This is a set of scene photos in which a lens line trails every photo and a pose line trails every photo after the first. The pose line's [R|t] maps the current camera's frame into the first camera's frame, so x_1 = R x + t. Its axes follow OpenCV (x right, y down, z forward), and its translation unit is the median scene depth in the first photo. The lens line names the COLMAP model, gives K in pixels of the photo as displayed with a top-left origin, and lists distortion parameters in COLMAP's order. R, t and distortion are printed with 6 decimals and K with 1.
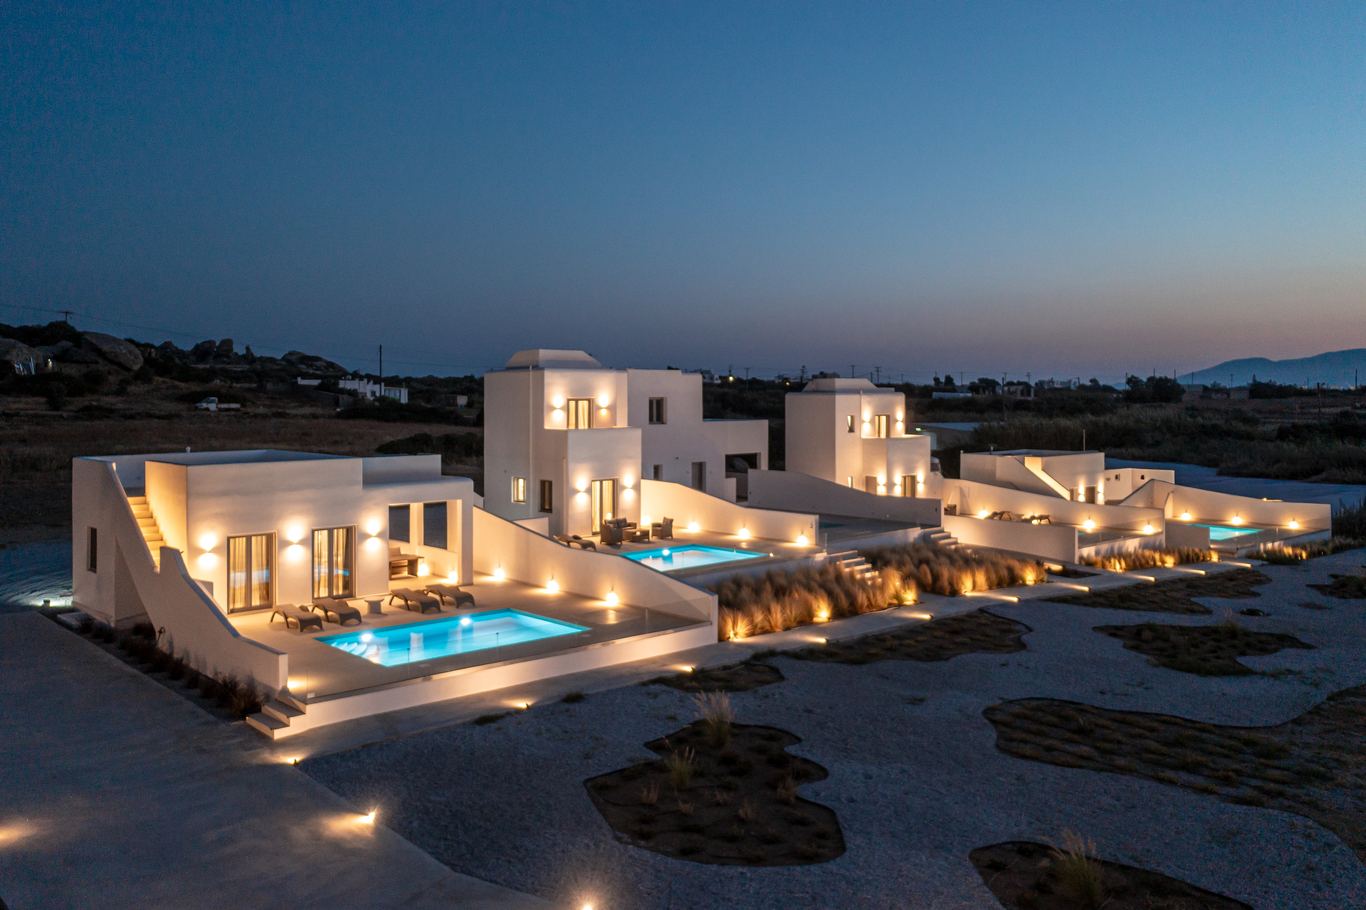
lens RADIAL K [[1114.7, 0, 684.3], [0, 1114.7, 454.9], [0, 0, 1]] dist [0.021177, 0.028507]
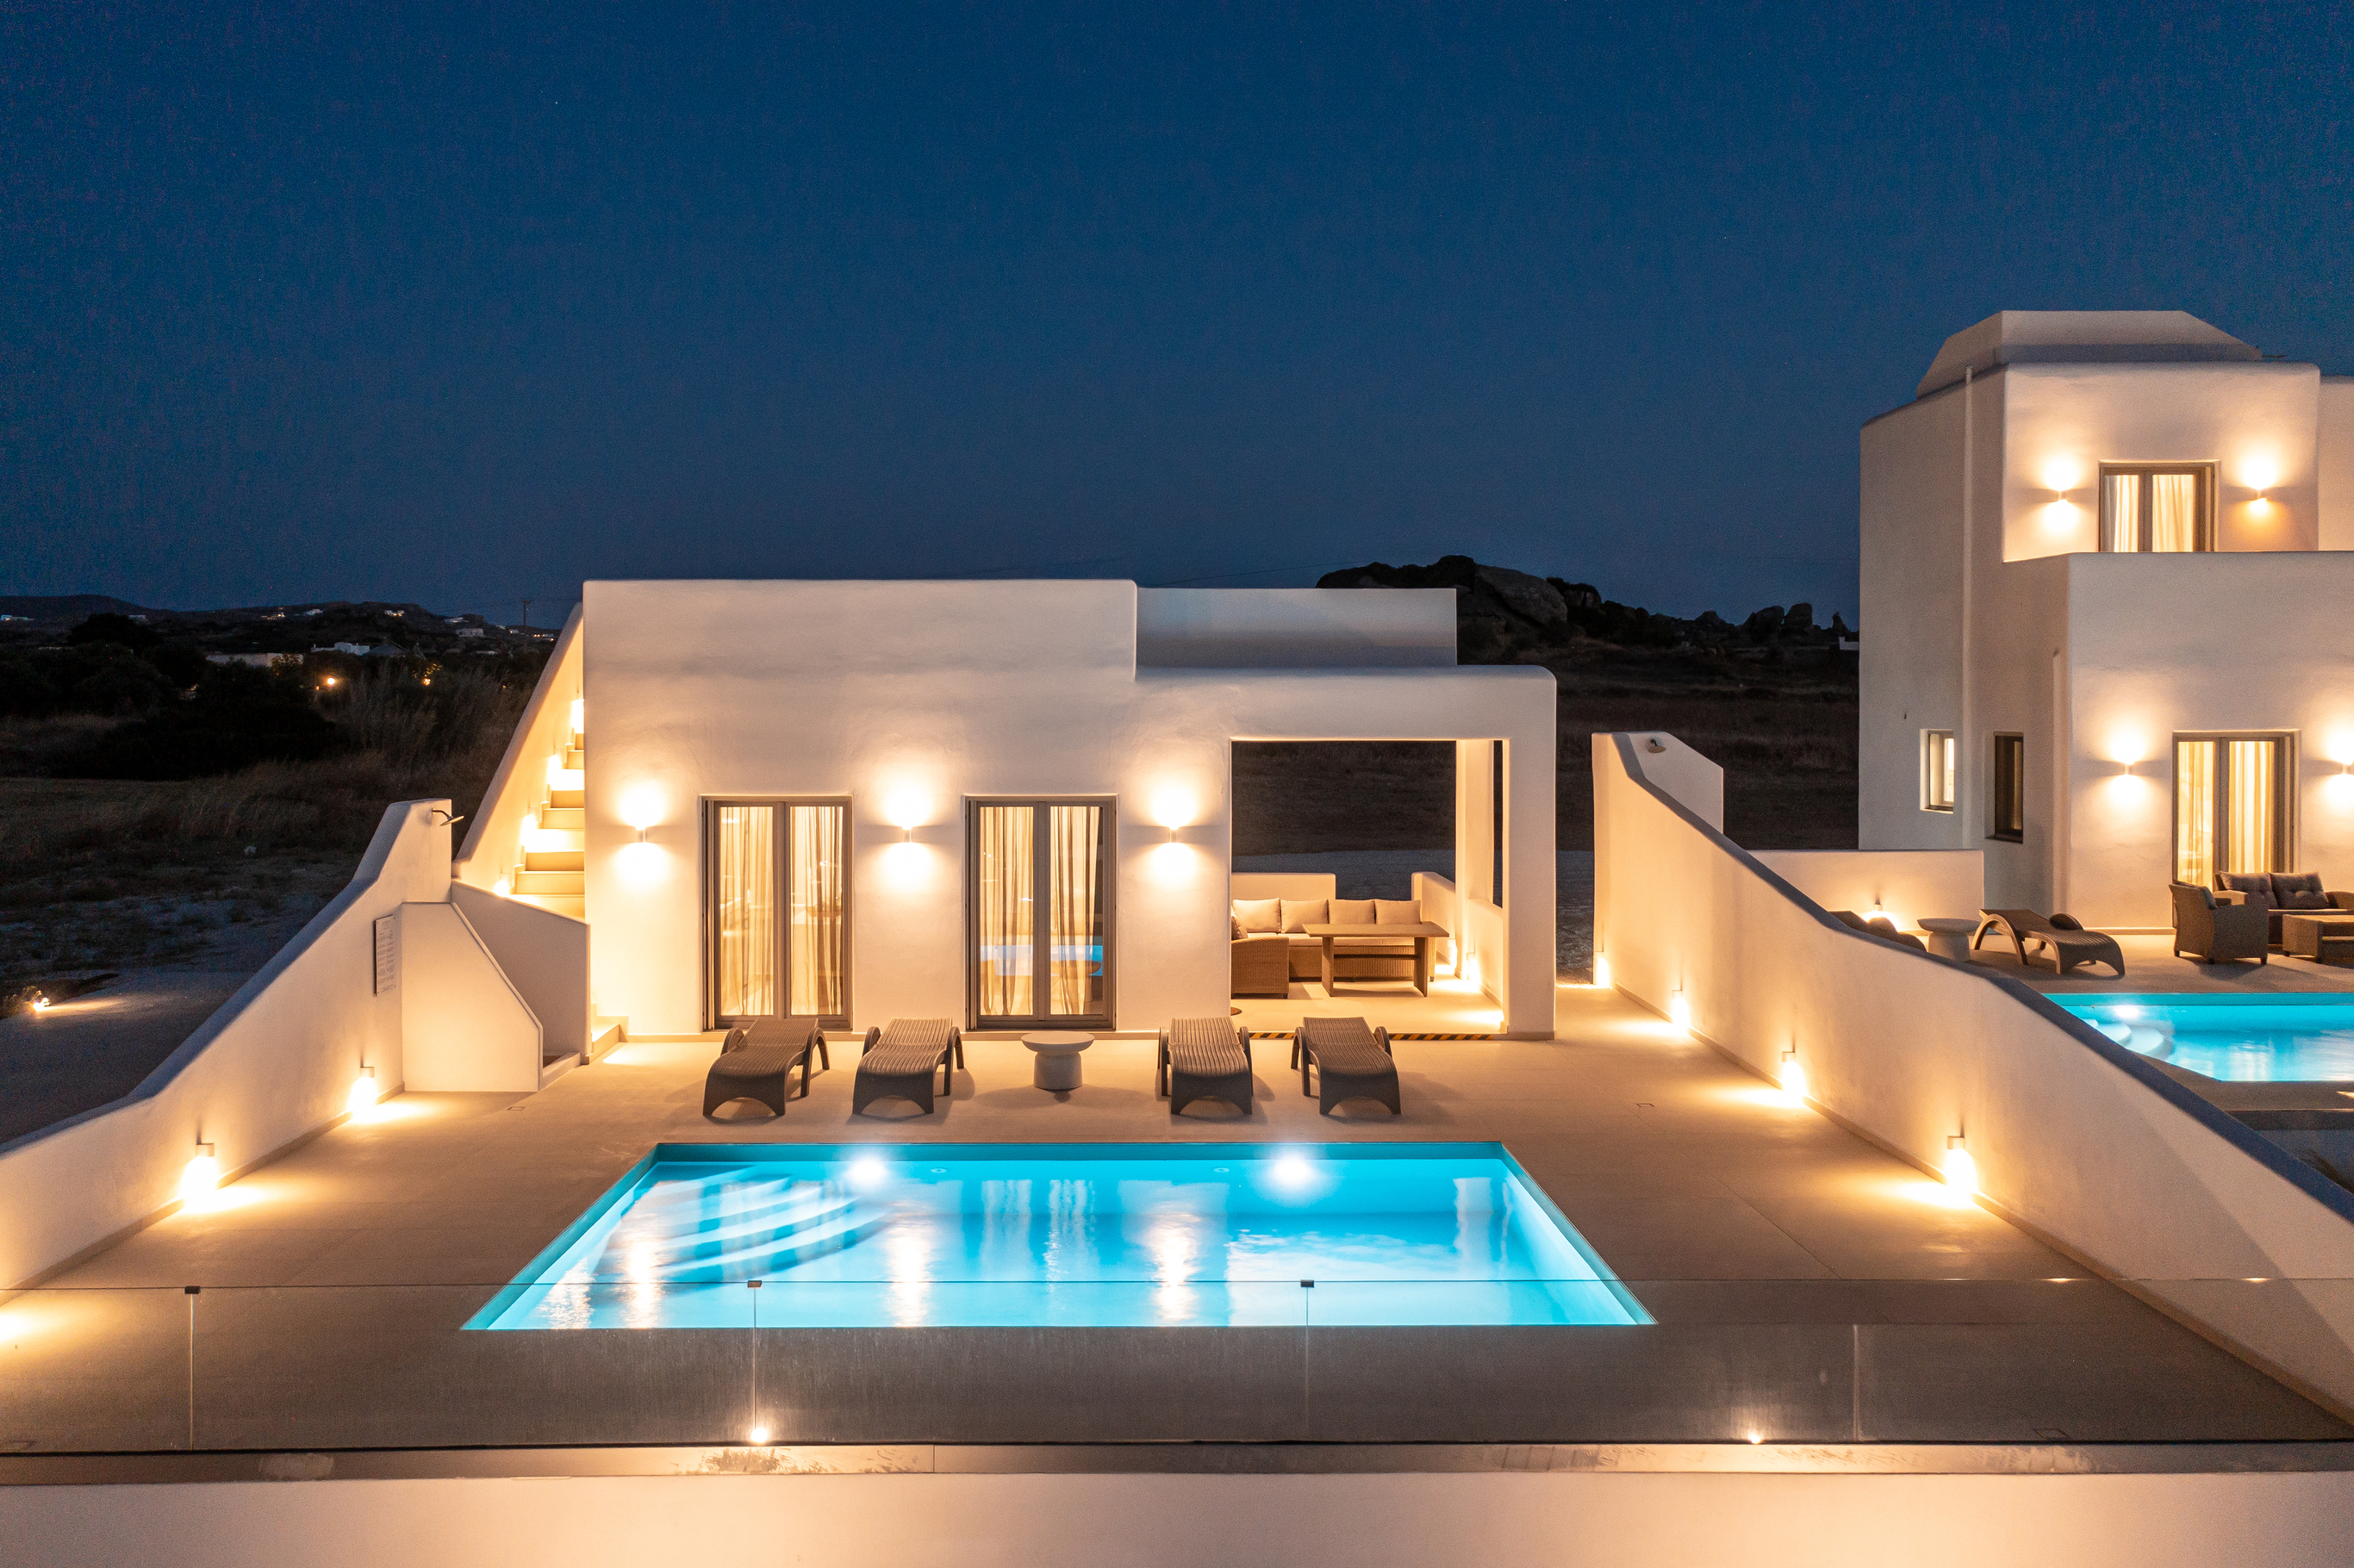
lens RADIAL K [[1920.9, 0, 1095.9], [0, 1920.9, 734.1], [0, 0, 1]] dist [0.021177, 0.028507]
pose [[0.744574, 0.012874, -0.667416, 0.042505], [-0.034515, 0.999219, -0.019231, 0.041787], [0.666647, 0.037355, 0.744437, 0.446756]]
